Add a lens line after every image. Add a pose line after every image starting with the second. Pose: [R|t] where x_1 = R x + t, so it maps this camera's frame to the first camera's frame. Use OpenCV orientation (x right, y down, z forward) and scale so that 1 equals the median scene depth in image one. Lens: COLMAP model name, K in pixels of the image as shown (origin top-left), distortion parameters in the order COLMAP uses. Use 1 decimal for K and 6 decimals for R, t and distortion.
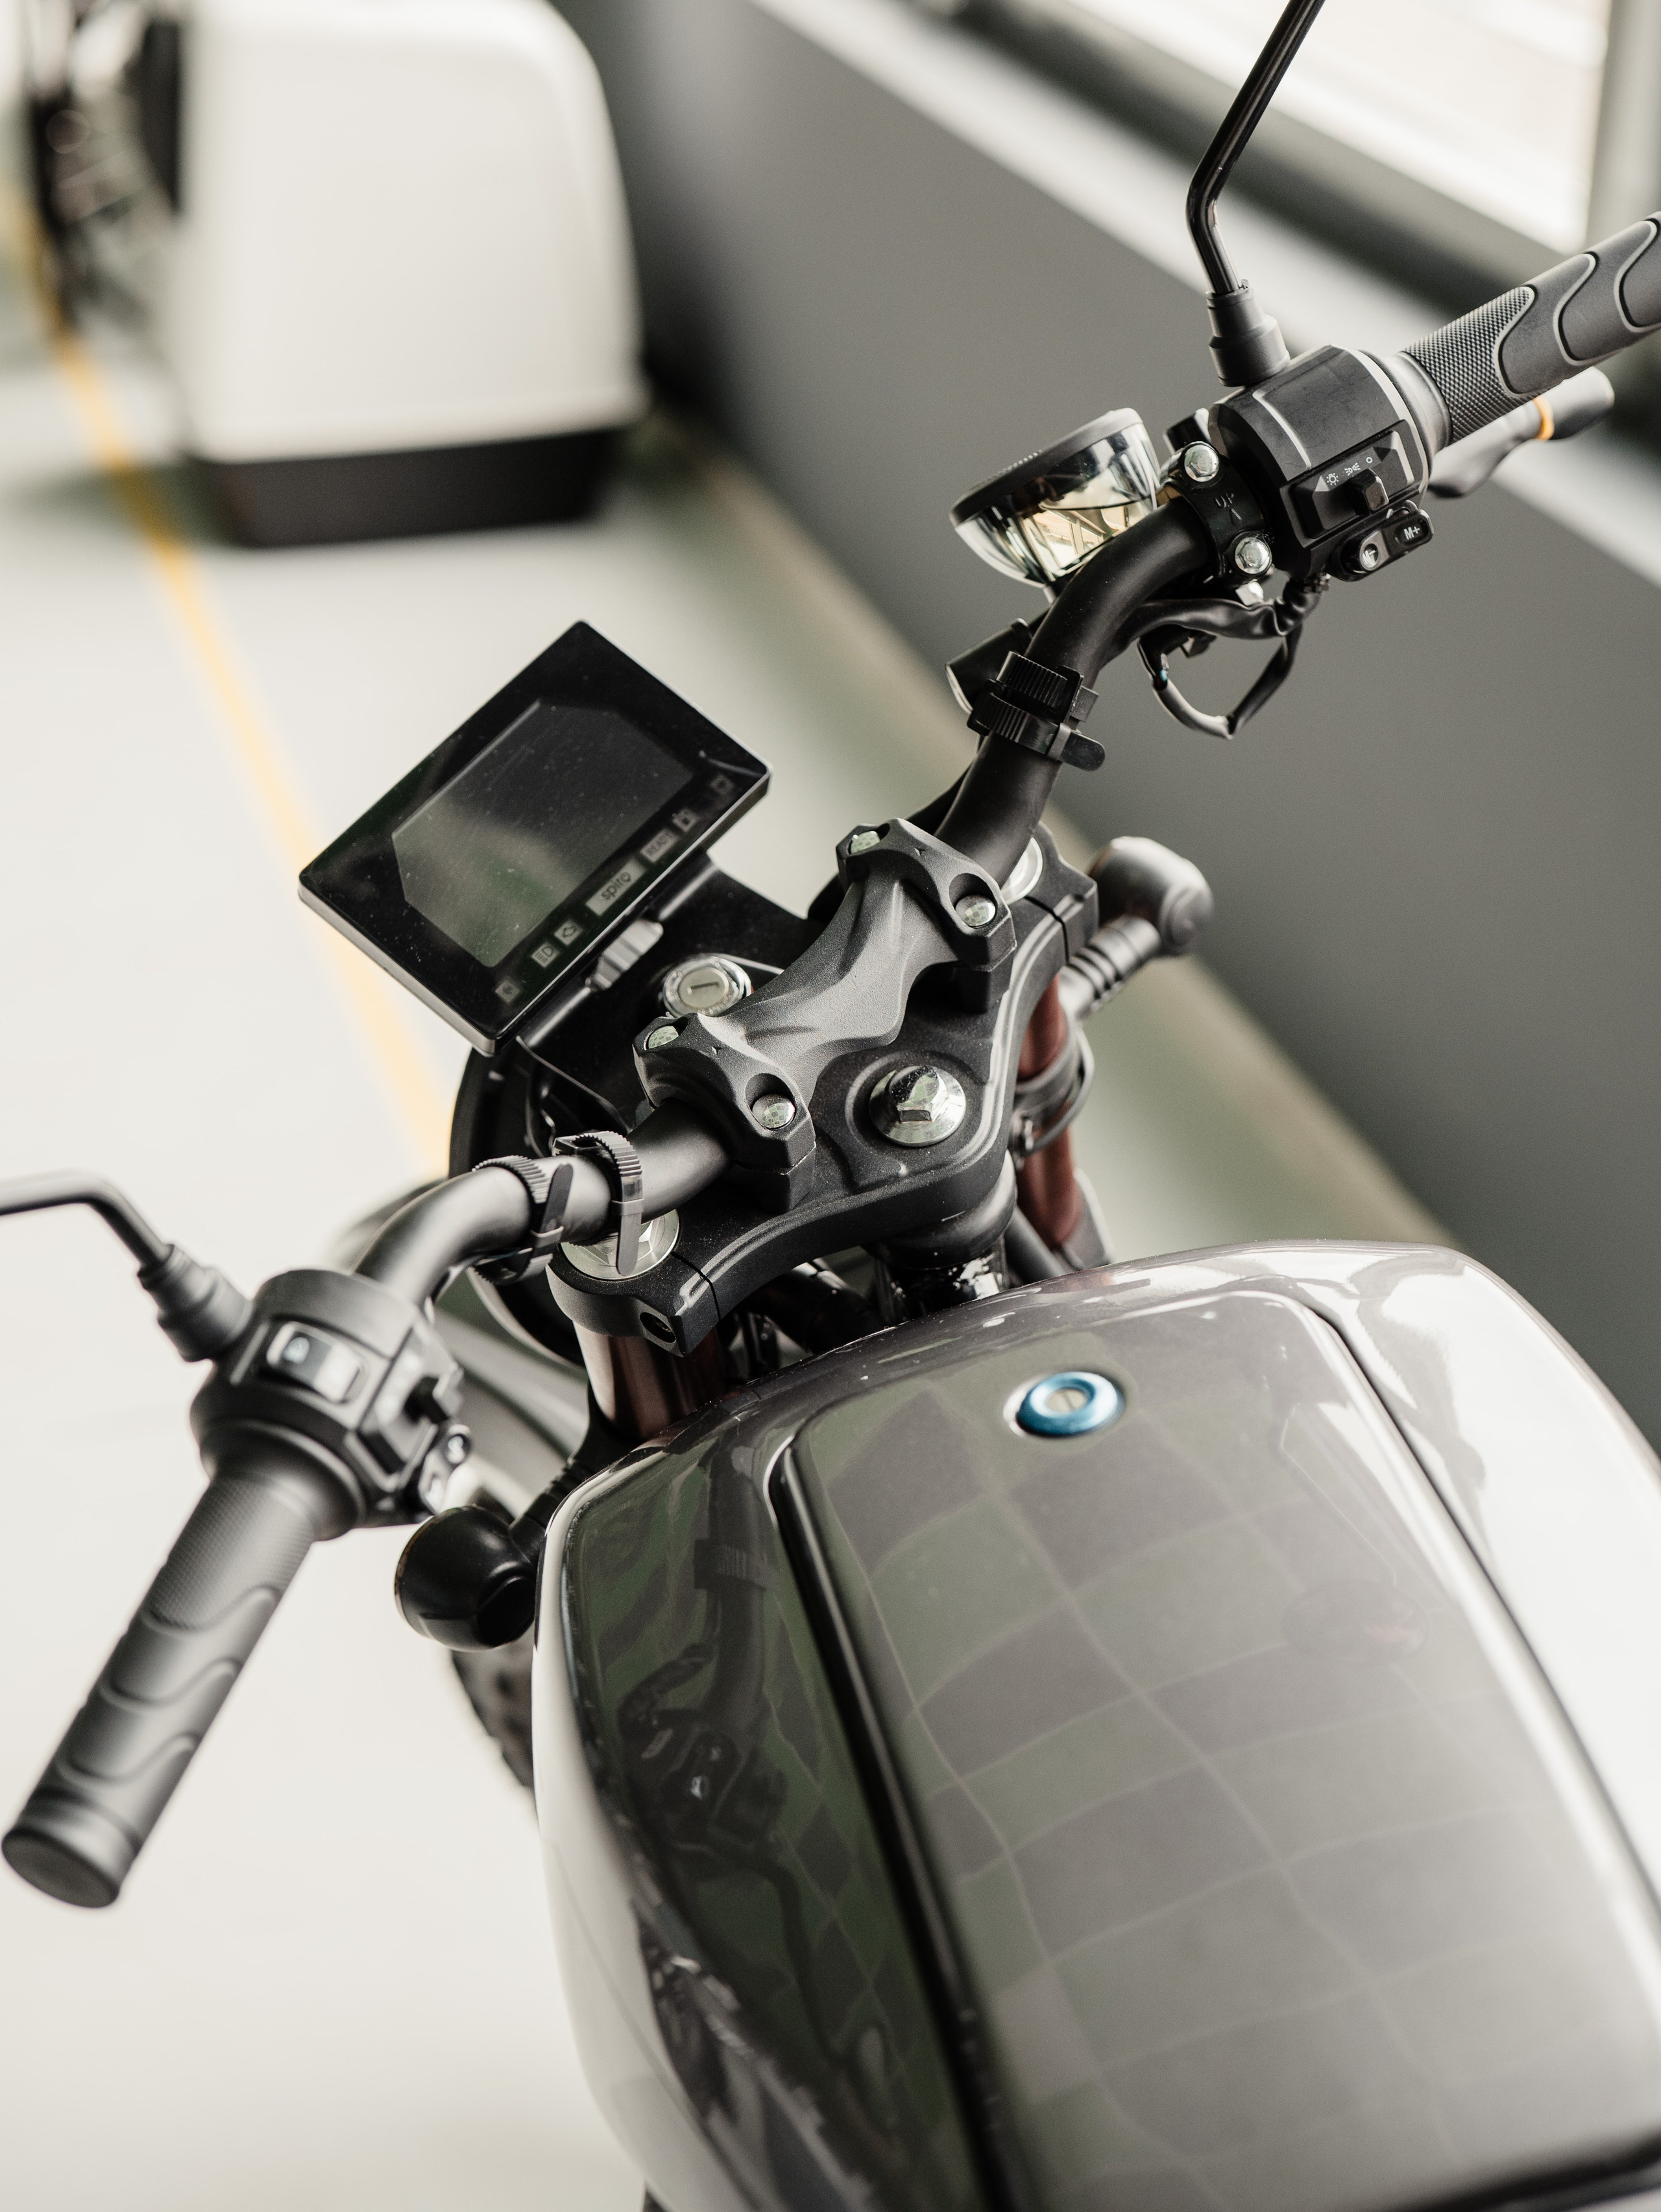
lens RADIAL K [[3475.7, 0, 837.0], [0, 3475.7, 1096.7], [0, 0, 1]] dist [-0.013258, 0.102845]
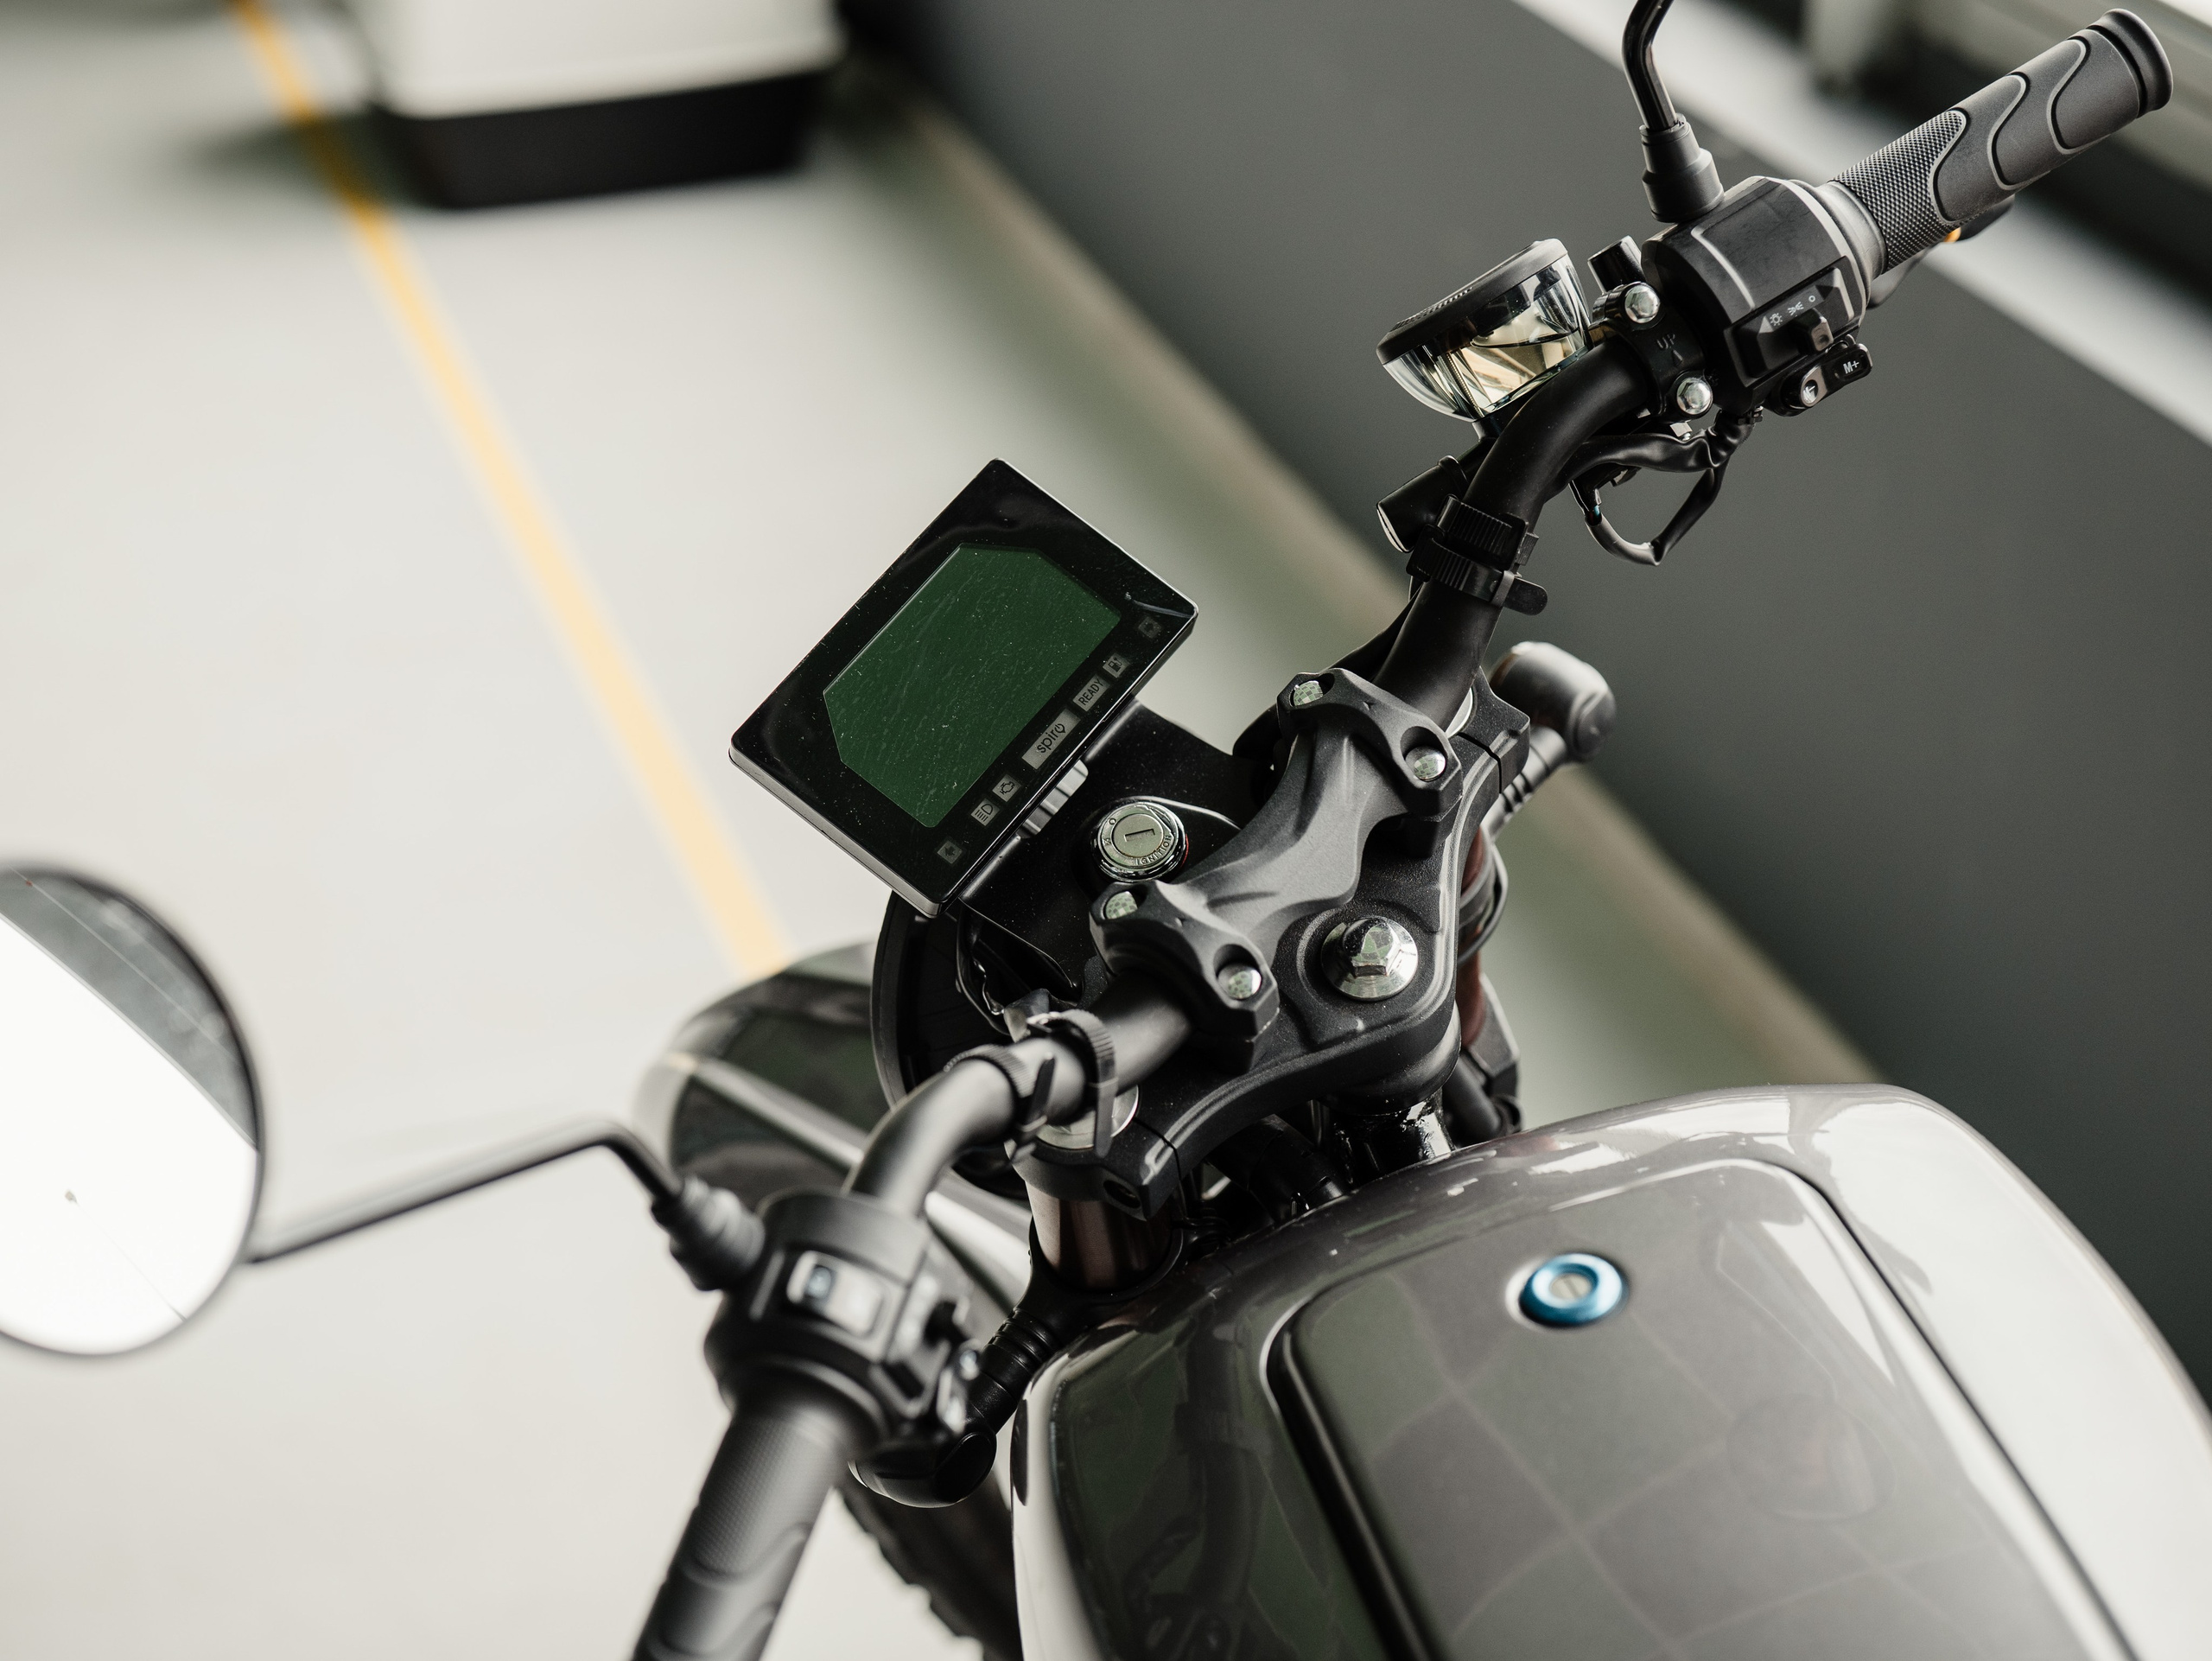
lens RADIAL K [[3475.6, 0, 1106.0], [0, 3475.6, 830.5], [0, 0, 1]] dist [-0.013258, 0.102845]
pose [[0.998906, -0.030907, 0.035080, -0.086249], [0.029268, 0.998497, 0.046327, -0.082389], [-0.036460, -0.045250, 0.998310, 0.010774]]
